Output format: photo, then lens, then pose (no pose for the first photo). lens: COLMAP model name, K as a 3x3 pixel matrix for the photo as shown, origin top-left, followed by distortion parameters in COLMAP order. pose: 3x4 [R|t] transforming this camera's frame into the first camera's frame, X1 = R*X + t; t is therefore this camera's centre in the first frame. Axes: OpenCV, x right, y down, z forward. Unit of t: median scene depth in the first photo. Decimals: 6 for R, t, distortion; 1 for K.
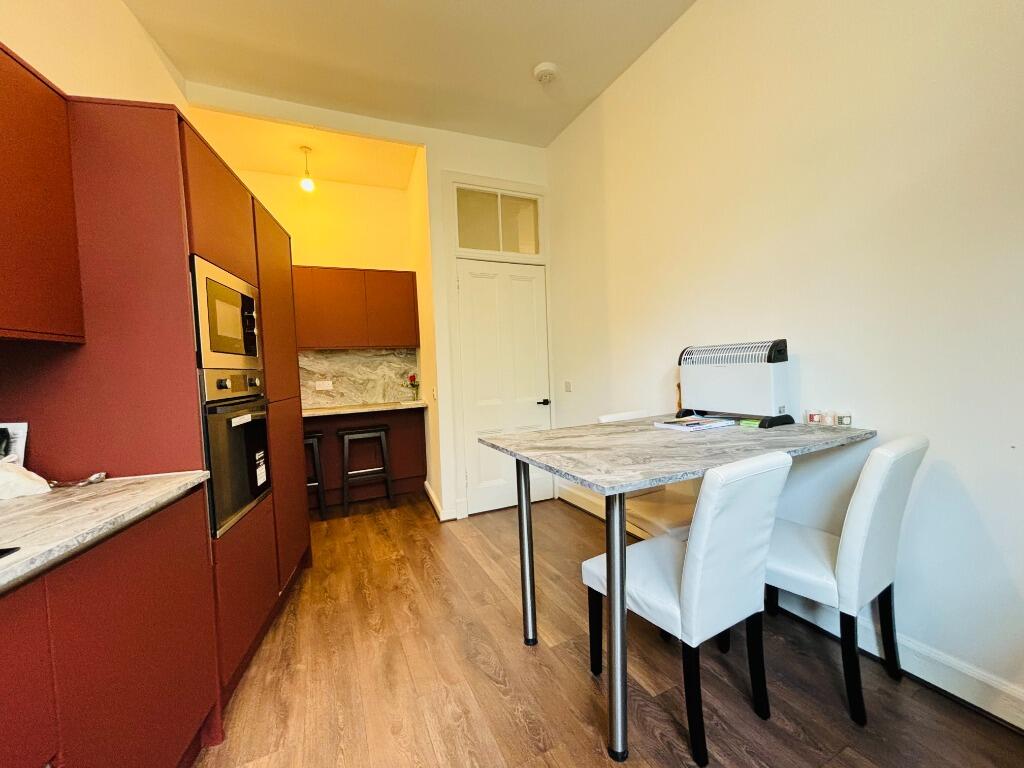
lens RADIAL K [[408.3, 0, 512.8], [0, 408.3, 384.2], [0, 0, 1]] dist [-0.000206, -0.000191]
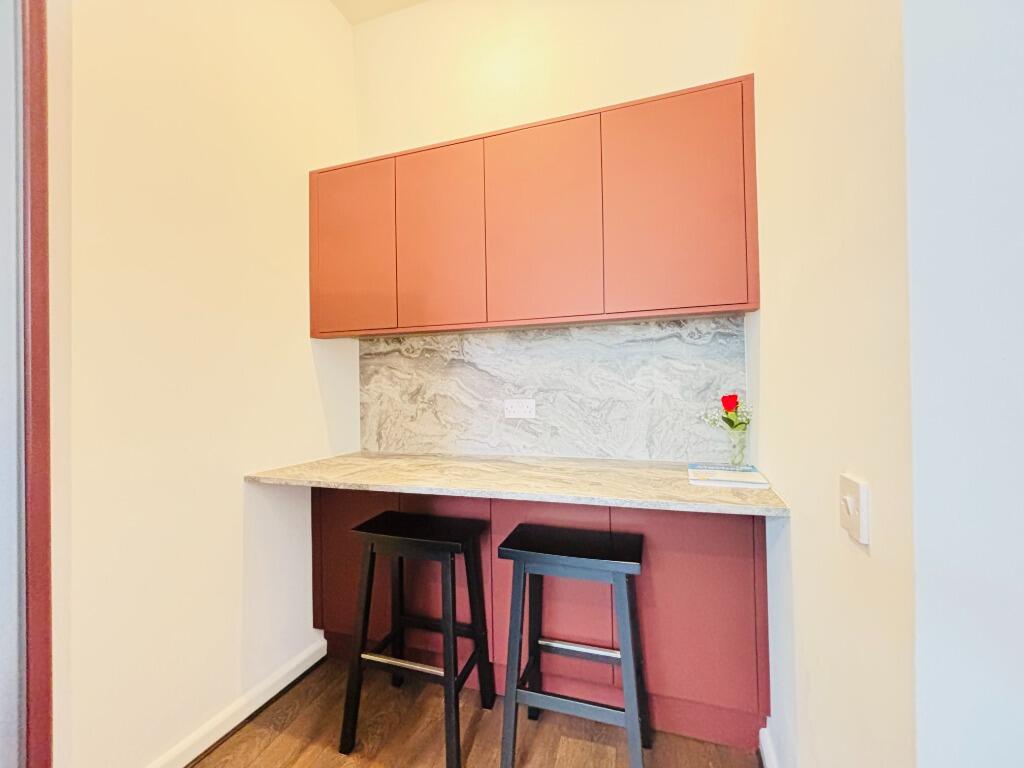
lens RADIAL K [[408.3, 0, 515.0], [0, 408.3, 384.6], [0, 0, 1]] dist [-0.000206, -0.000191]
pose [[0.755854, 0.025339, -0.654250, -0.161621], [-0.044288, 0.998941, -0.012478, -0.018008], [0.653241, 0.038407, 0.756175, 0.632683]]
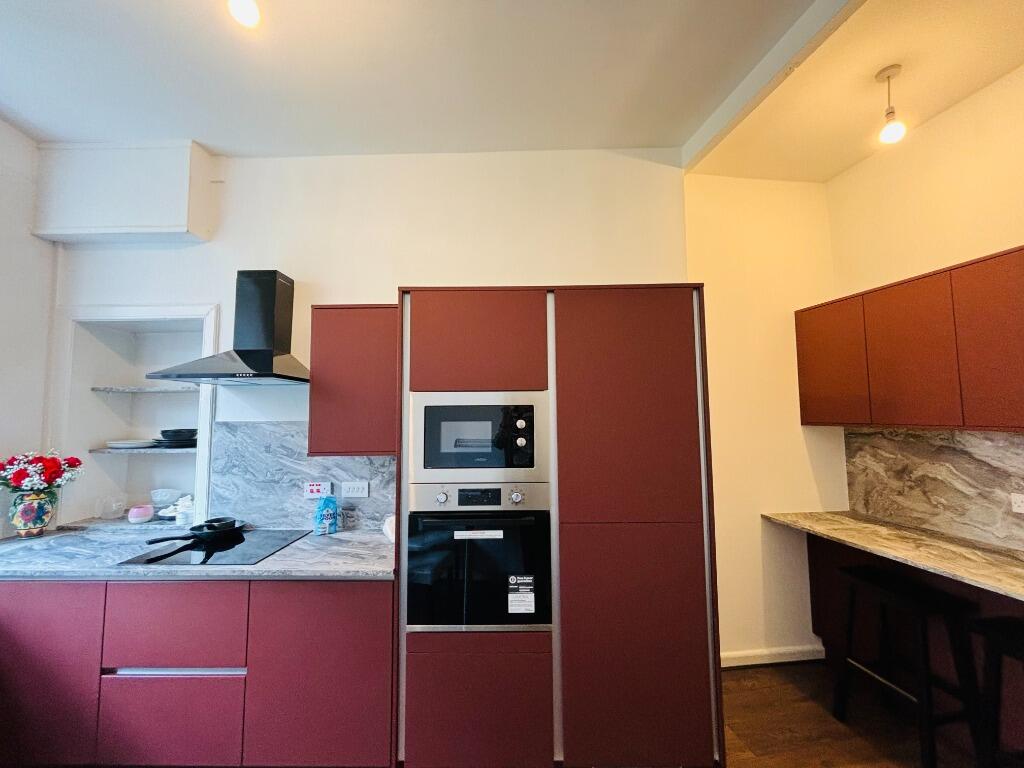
lens RADIAL K [[408.3, 0, 511.4], [0, 408.3, 382.4], [0, 0, 1]] dist [-0.000206, -0.000191]
pose [[-0.245638, -0.029981, -0.968898, 0.121529], [-0.023086, 0.999419, -0.025072, -0.106985], [0.969087, 0.016210, -0.246188, 0.534486]]
